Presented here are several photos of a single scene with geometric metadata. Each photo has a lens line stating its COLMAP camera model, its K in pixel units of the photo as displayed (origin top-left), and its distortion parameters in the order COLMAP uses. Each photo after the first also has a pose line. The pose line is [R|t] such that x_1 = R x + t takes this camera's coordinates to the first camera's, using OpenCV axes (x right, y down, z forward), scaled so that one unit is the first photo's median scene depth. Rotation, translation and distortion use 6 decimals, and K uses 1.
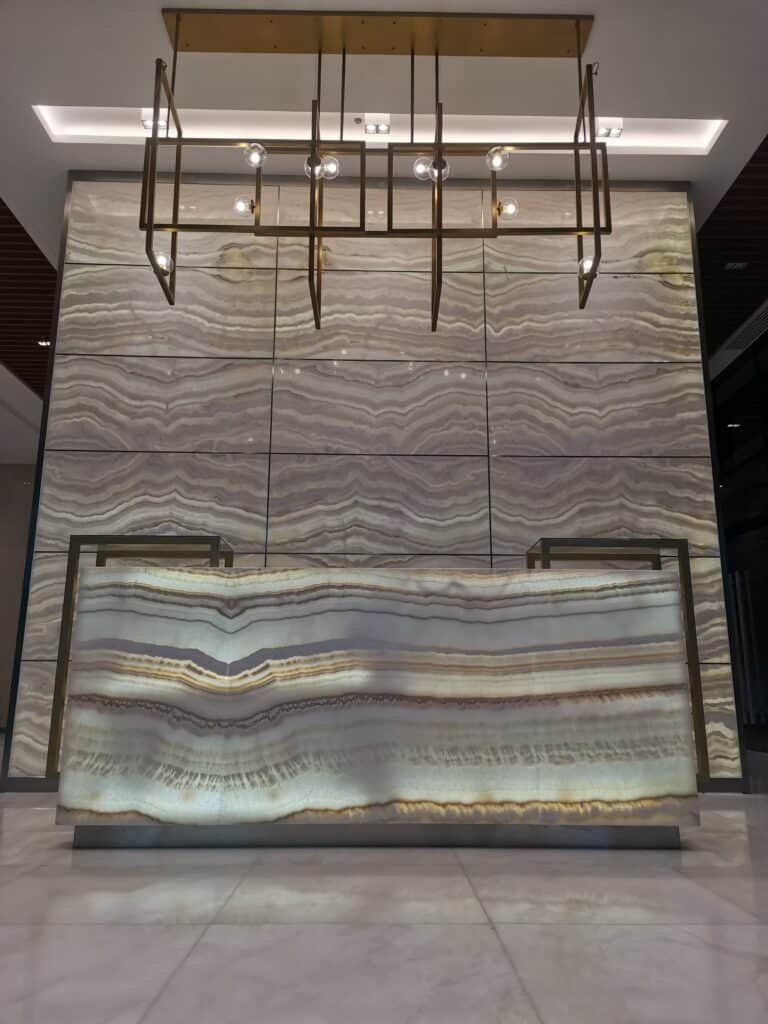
lens RADIAL K [[768.0, 0, 386.6], [0, 768.0, 510.5], [0, 0, 1]] dist [0.085080, -0.095089]
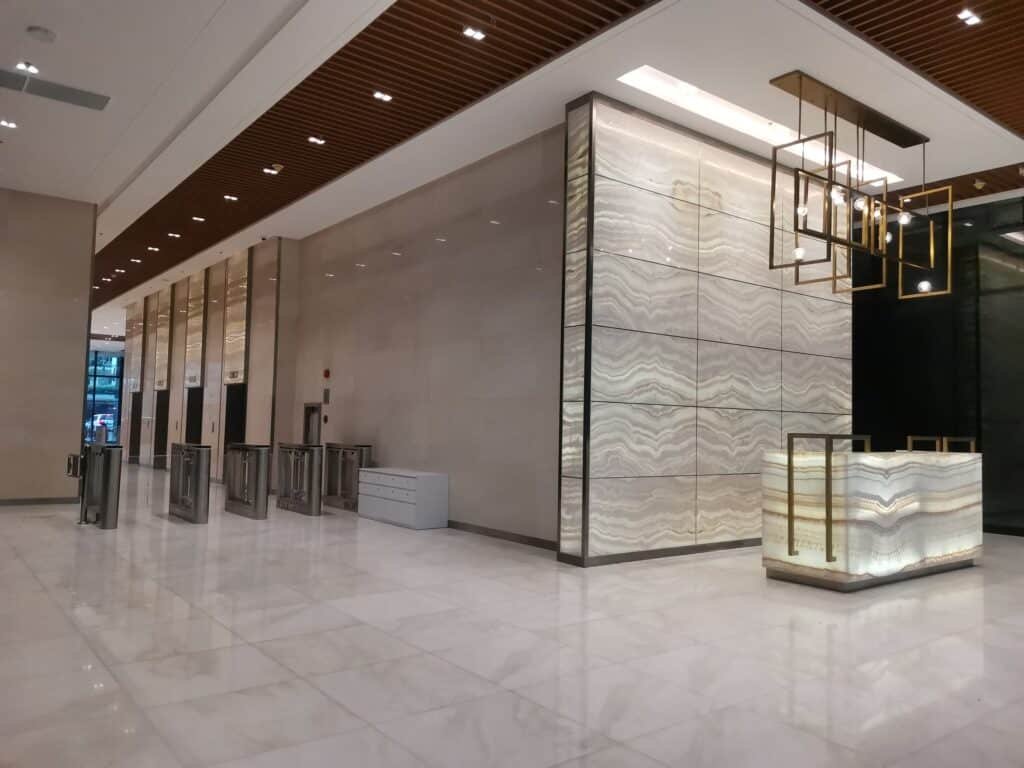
lens RADIAL K [[768.0, 0, 510.9], [0, 768.0, 378.9], [0, 0, 1]] dist [0.085080, -0.095089]
pose [[0.799794, 0.050549, 0.598142, -1.355768], [-0.158837, 0.978752, 0.129672, -0.137828], [-0.578878, -0.198718, 0.790829, 0.004910]]
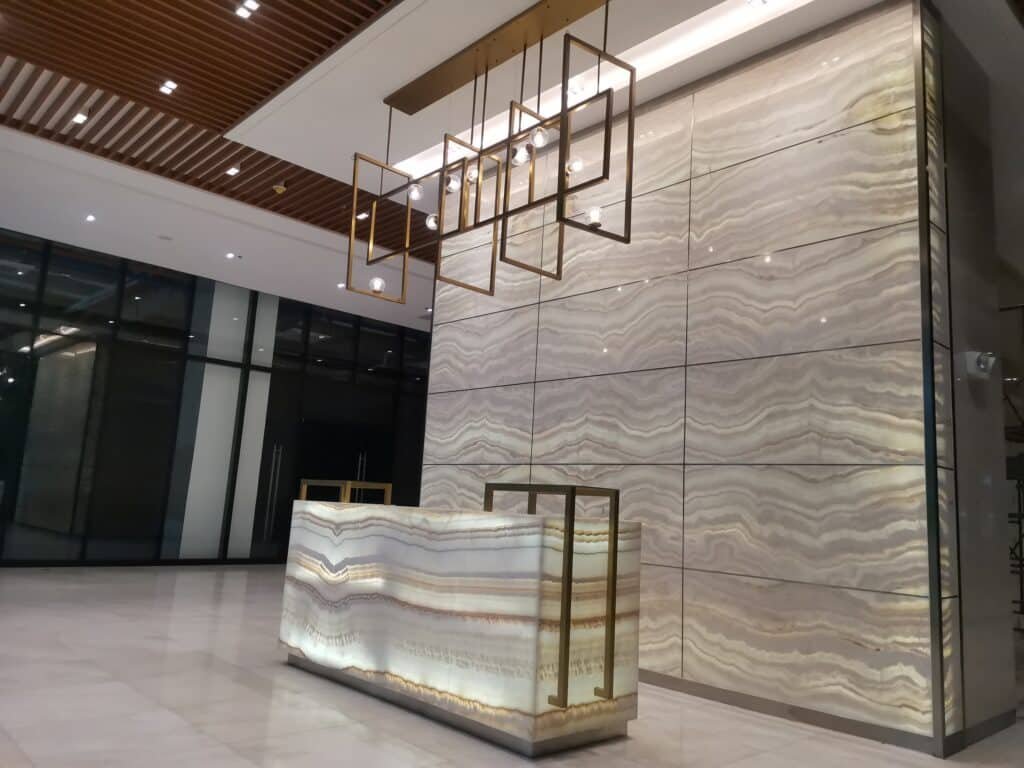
lens RADIAL K [[768.0, 0, 510.1], [0, 768.0, 375.5], [0, 0, 1]] dist [0.085080, -0.095089]
pose [[0.668966, -0.092106, -0.737564, 0.745969], [0.120497, 0.992605, -0.014665, -0.072751], [0.733461, -0.079064, 0.675118, 0.136279]]
